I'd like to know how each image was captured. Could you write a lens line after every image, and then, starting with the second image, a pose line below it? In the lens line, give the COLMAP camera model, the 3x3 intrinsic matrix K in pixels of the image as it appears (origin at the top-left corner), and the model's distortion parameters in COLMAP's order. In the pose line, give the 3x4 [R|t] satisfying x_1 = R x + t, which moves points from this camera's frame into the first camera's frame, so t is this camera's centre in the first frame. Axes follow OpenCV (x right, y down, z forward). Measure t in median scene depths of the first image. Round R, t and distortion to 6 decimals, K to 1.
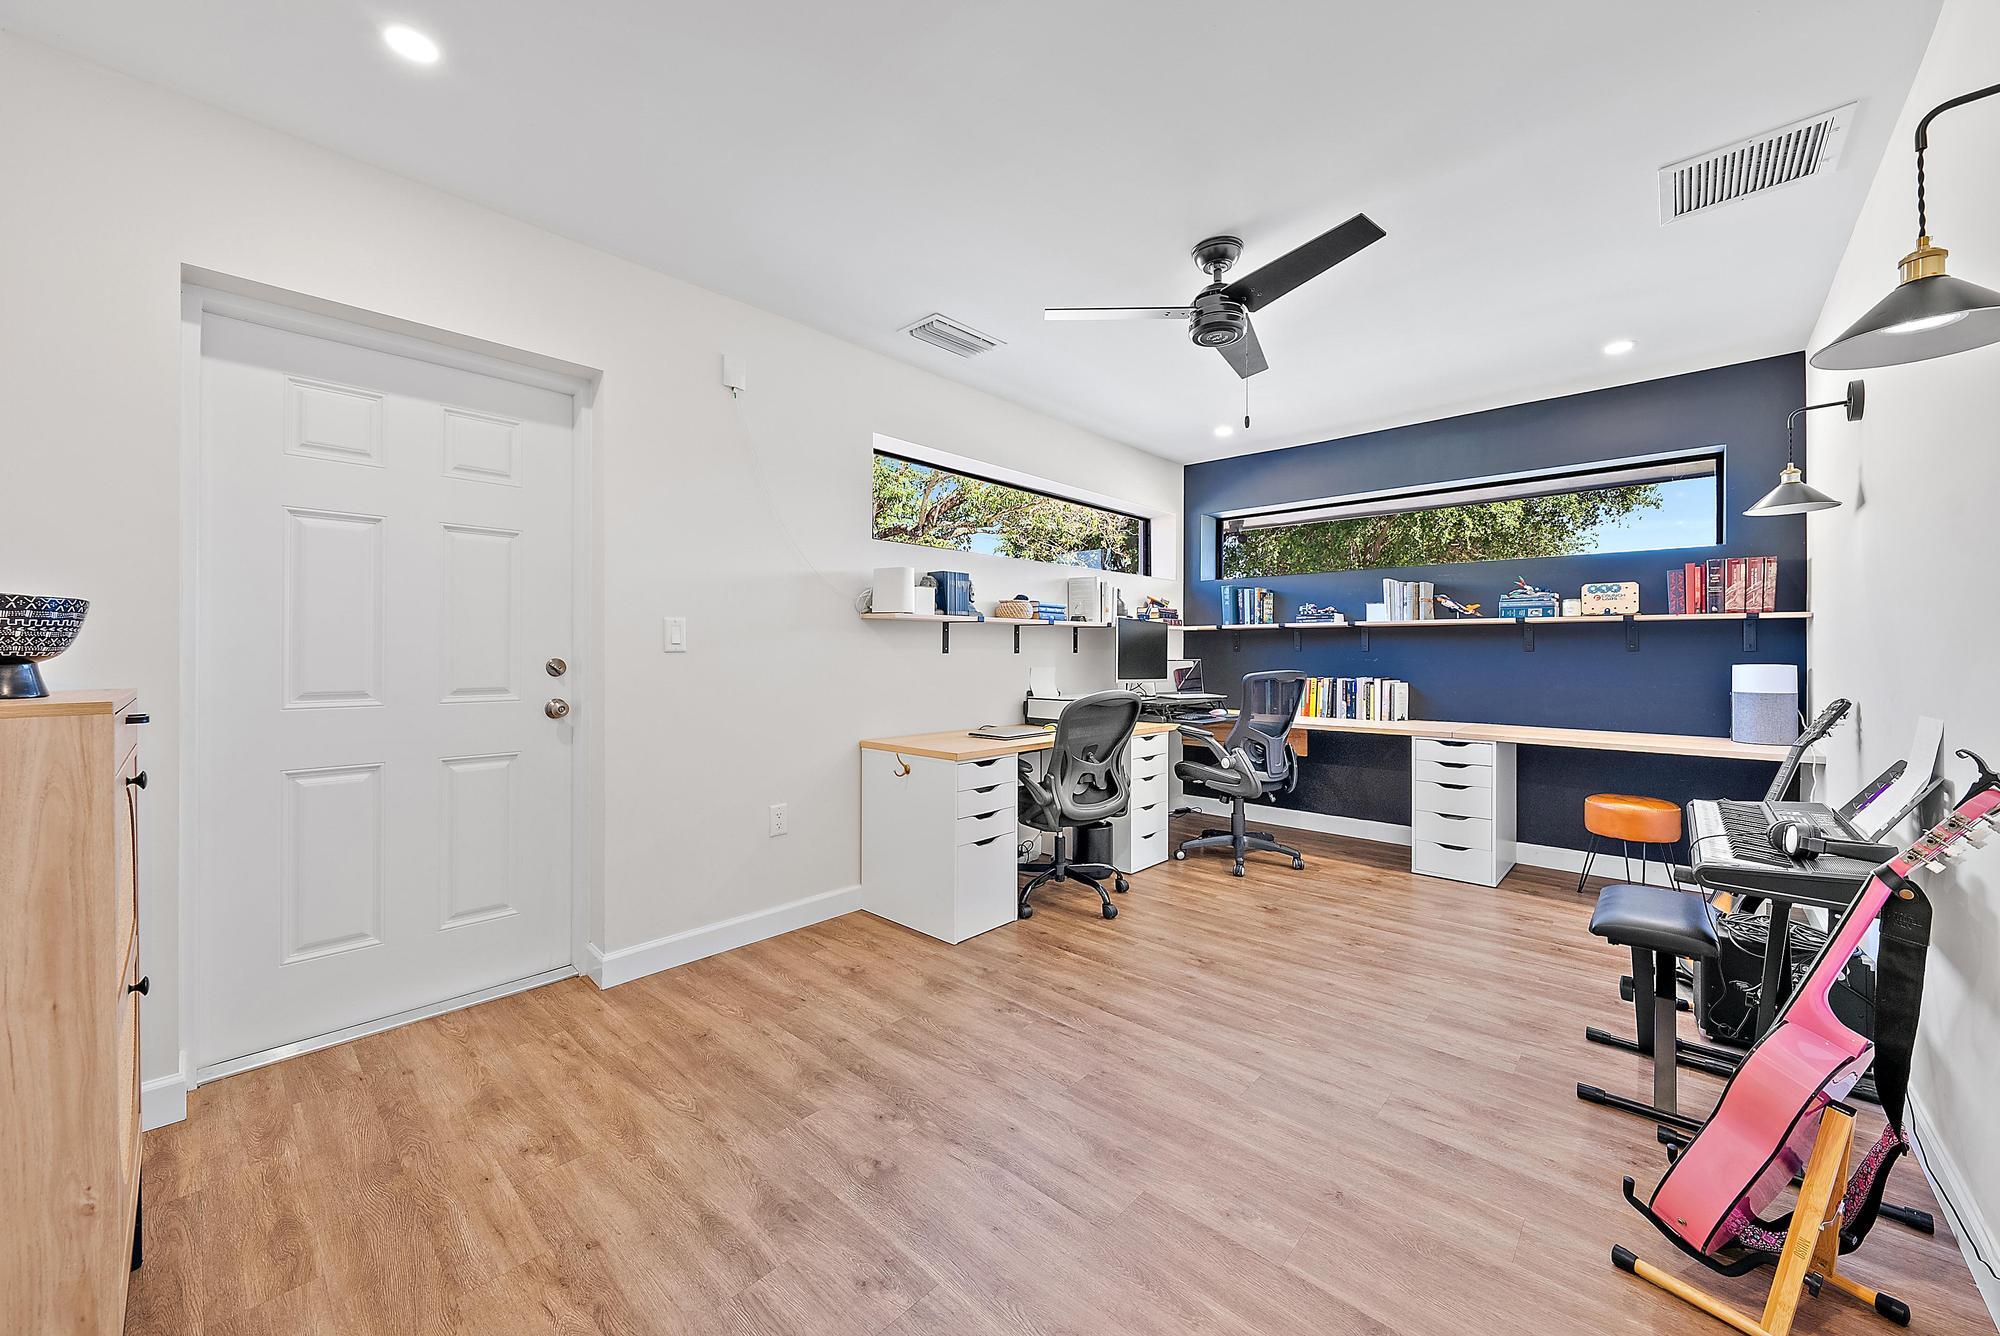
lens RADIAL K [[756.6, 0, 1001.0], [0, 756.6, 657.7], [0, 0, 1]] dist [-0.003151, -0.000219]
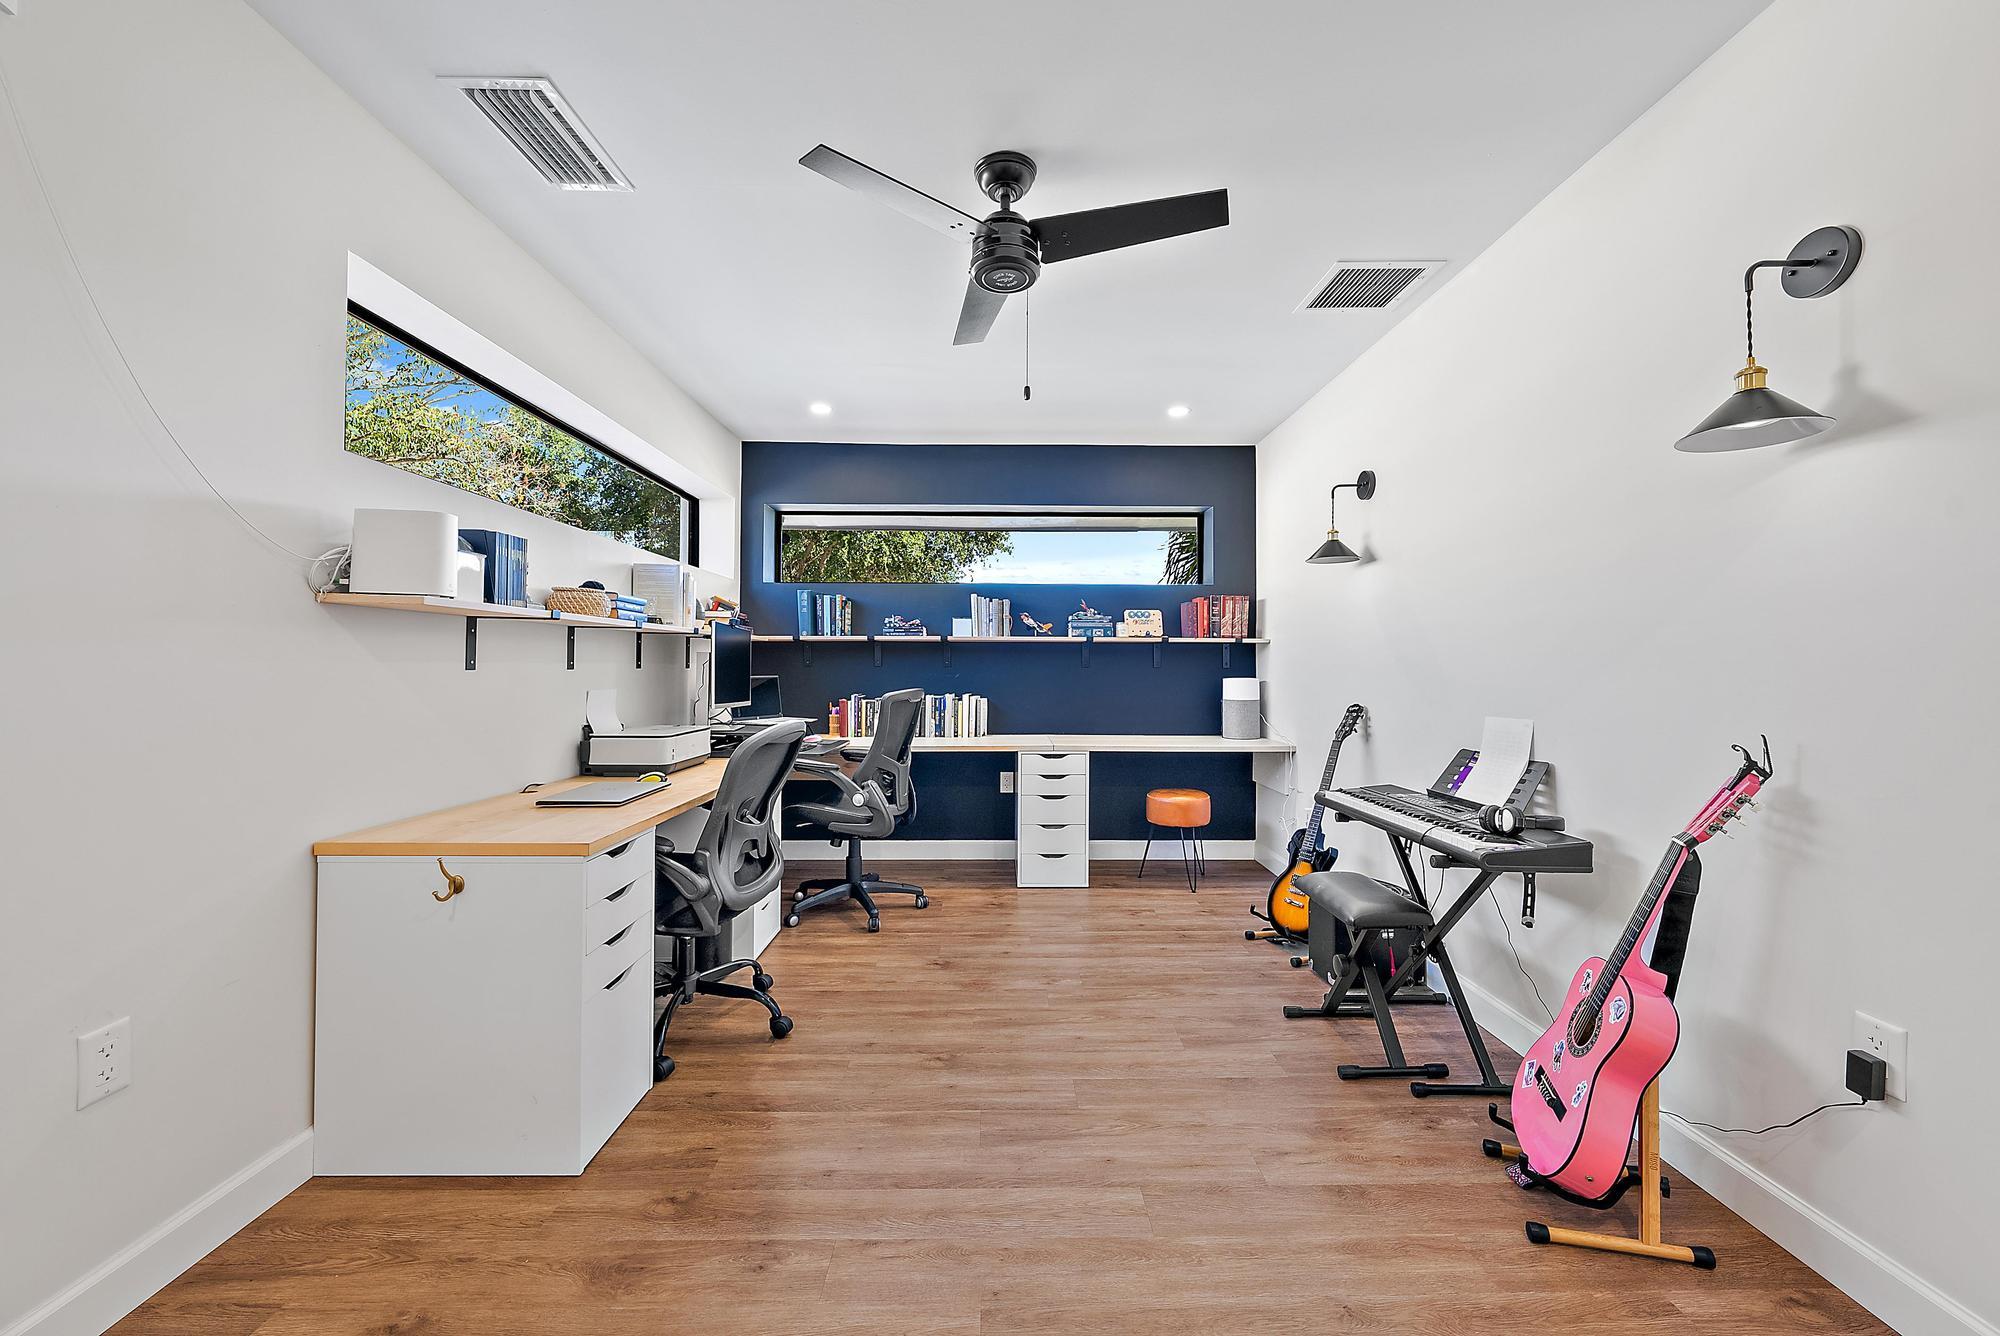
lens RADIAL K [[771.9, 0, 986.7], [0, 771.9, 659.9], [0, 0, 1]] dist [-0.001842, -0.000773]
pose [[0.722018, 0.007610, 0.691832, -0.230860], [0.002299, 0.999908, -0.013398, -0.005154], [-0.691870, 0.011264, 0.721934, 0.331665]]
